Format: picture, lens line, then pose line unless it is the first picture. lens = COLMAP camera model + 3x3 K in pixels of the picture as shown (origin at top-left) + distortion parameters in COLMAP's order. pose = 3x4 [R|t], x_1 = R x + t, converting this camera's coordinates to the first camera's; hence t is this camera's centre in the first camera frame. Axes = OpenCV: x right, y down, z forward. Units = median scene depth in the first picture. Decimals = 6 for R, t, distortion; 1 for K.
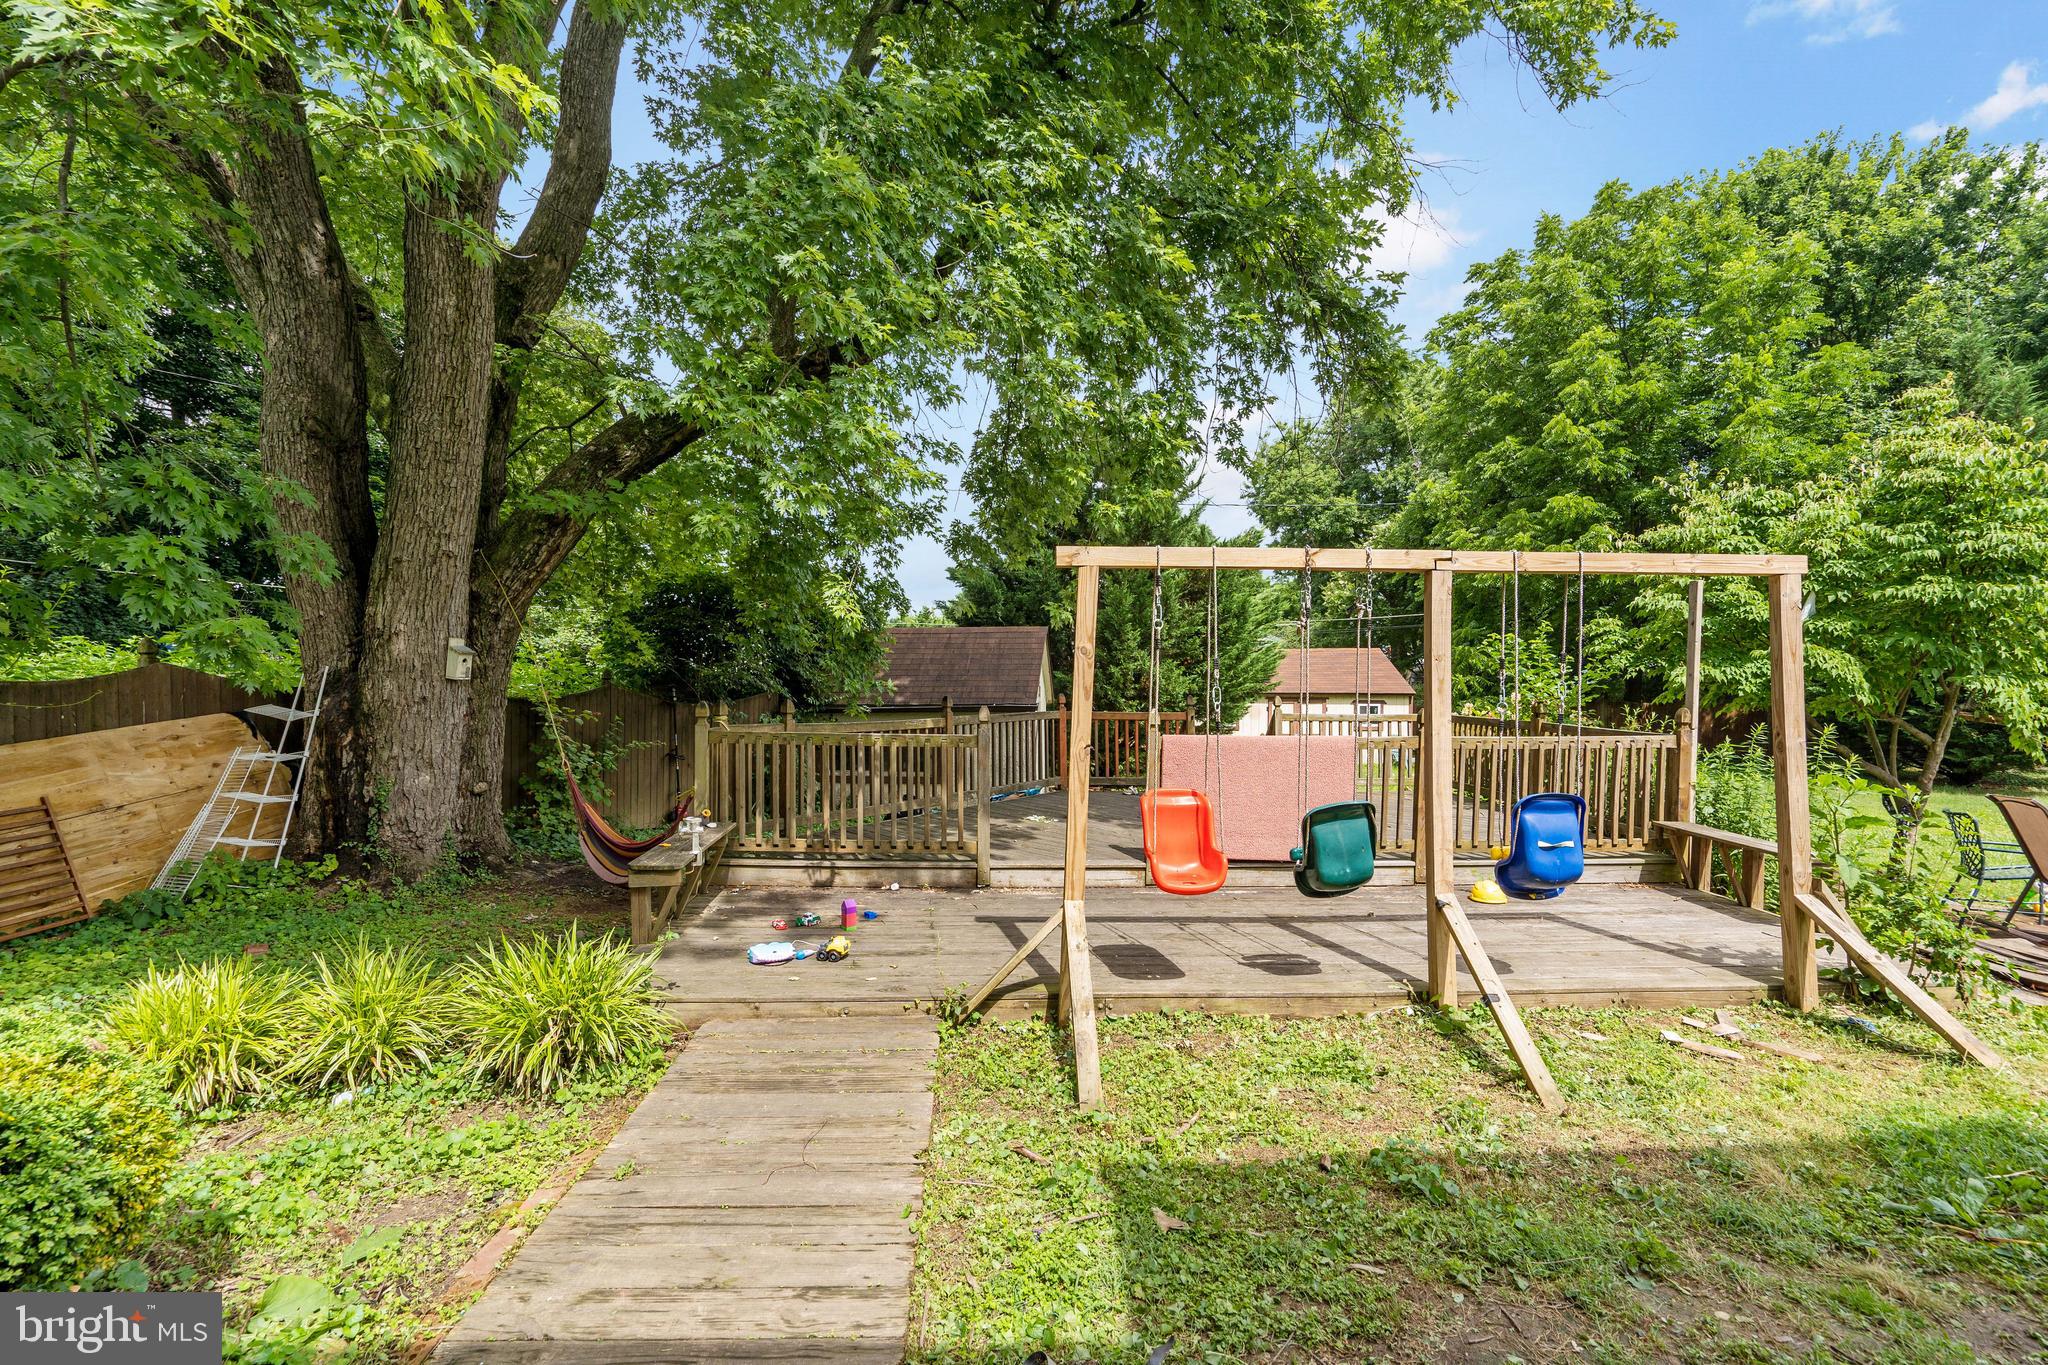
lens RADIAL K [[938.7, 0, 1026.3], [0, 938.7, 710.1], [0, 0, 1]] dist [-0.004183, -0.000403]
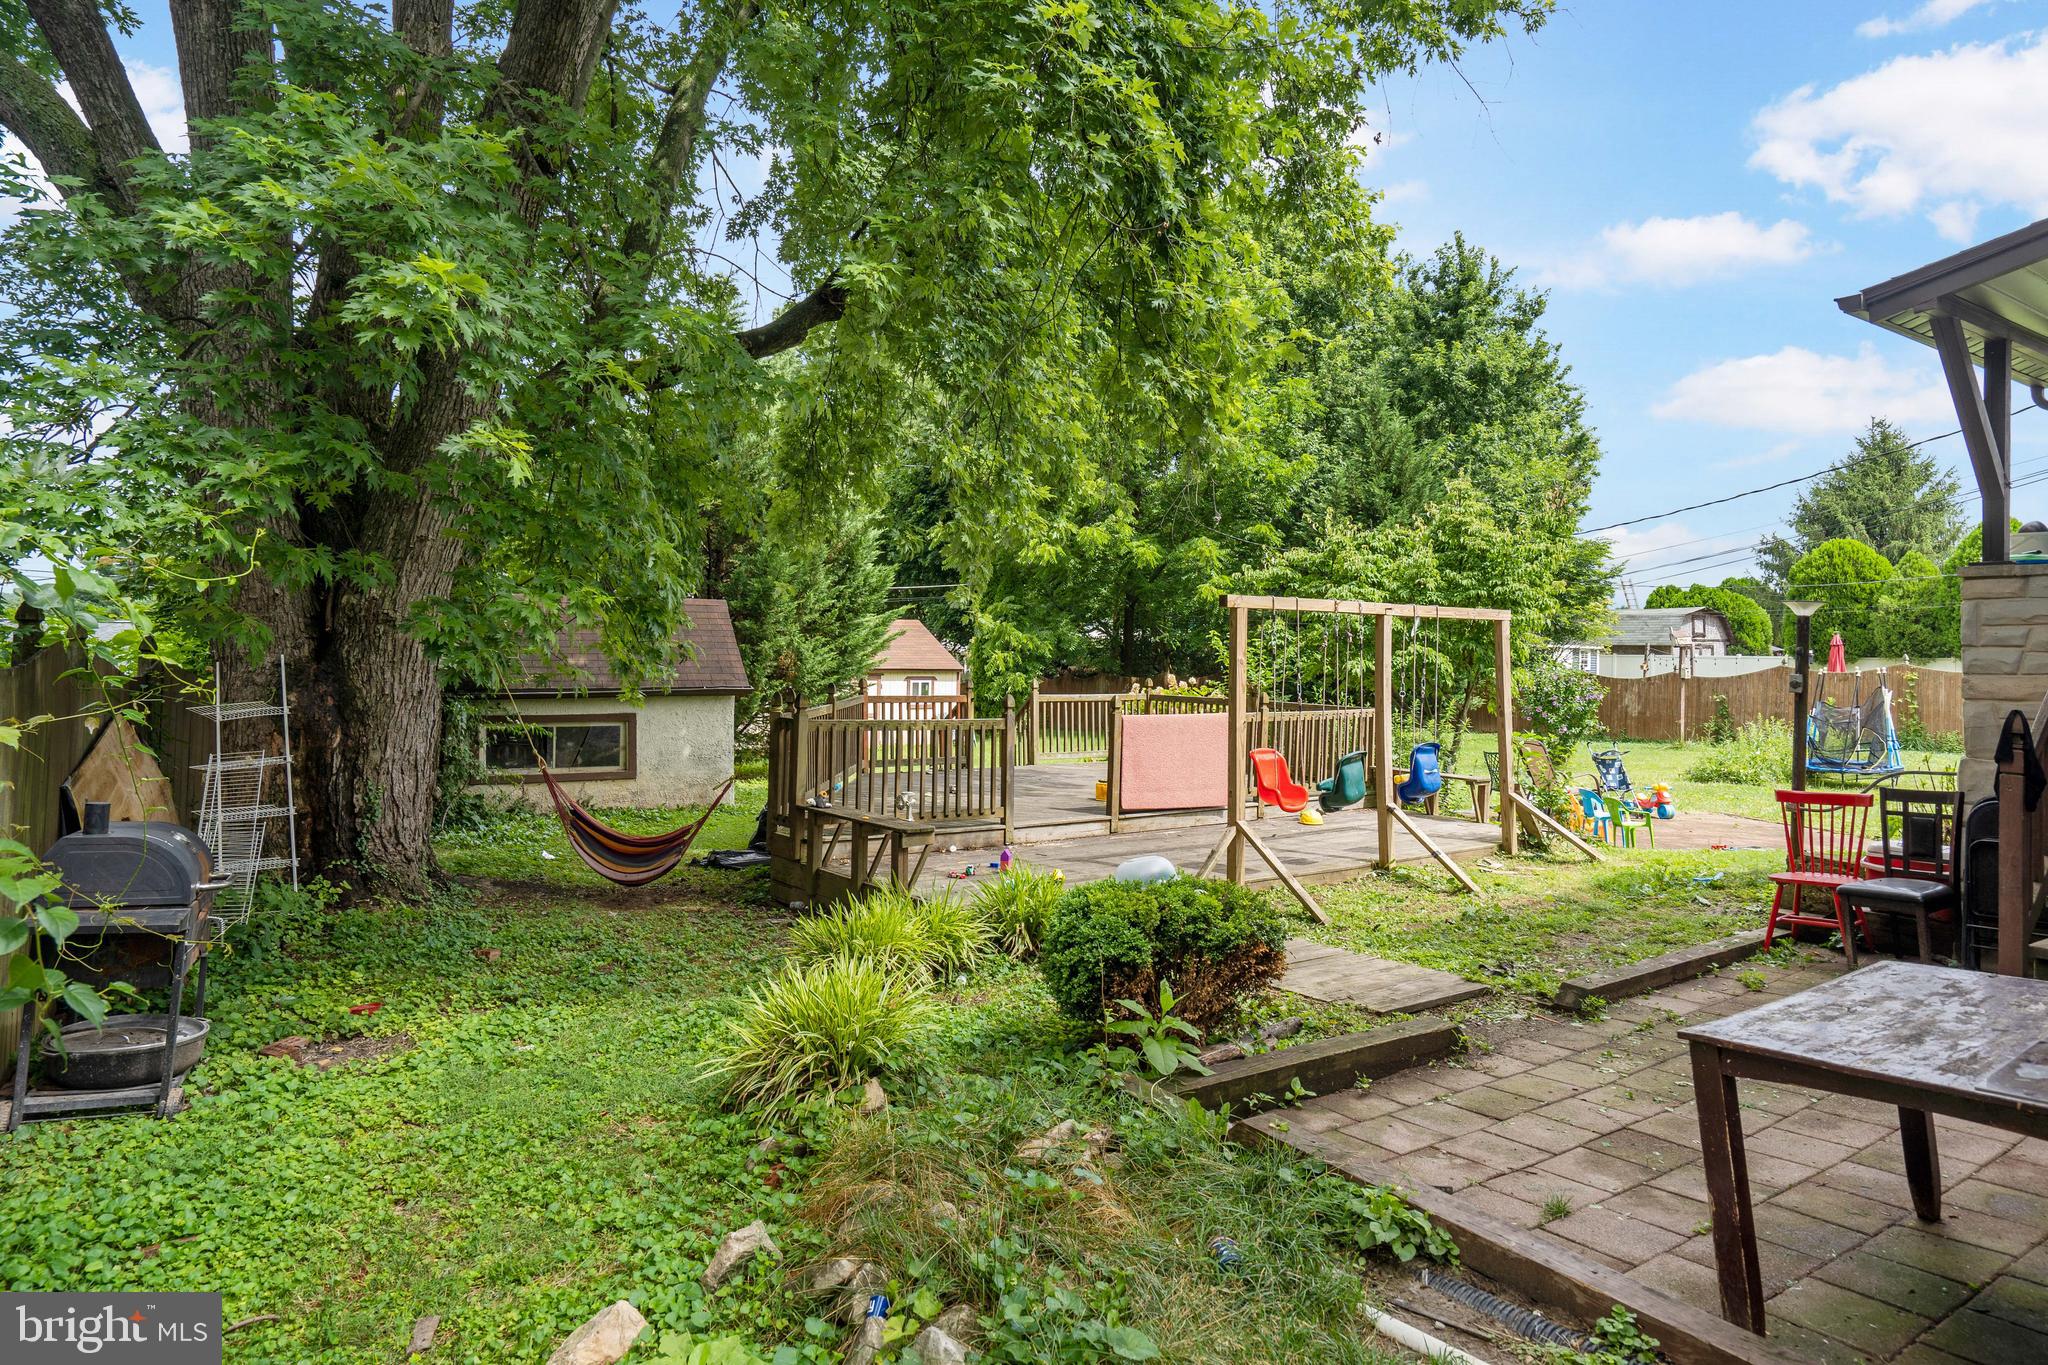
lens RADIAL K [[1257.3, 0, 1024.0], [0, 1257.3, 682.5], [0, 0, 1]] dist [-0.003089, 0.002005]
pose [[0.821799, -0.006407, 0.569741, -0.876502], [0.006302, 0.999978, 0.002156, -0.021161], [-0.569743, 0.001818, 0.821821, -0.315889]]
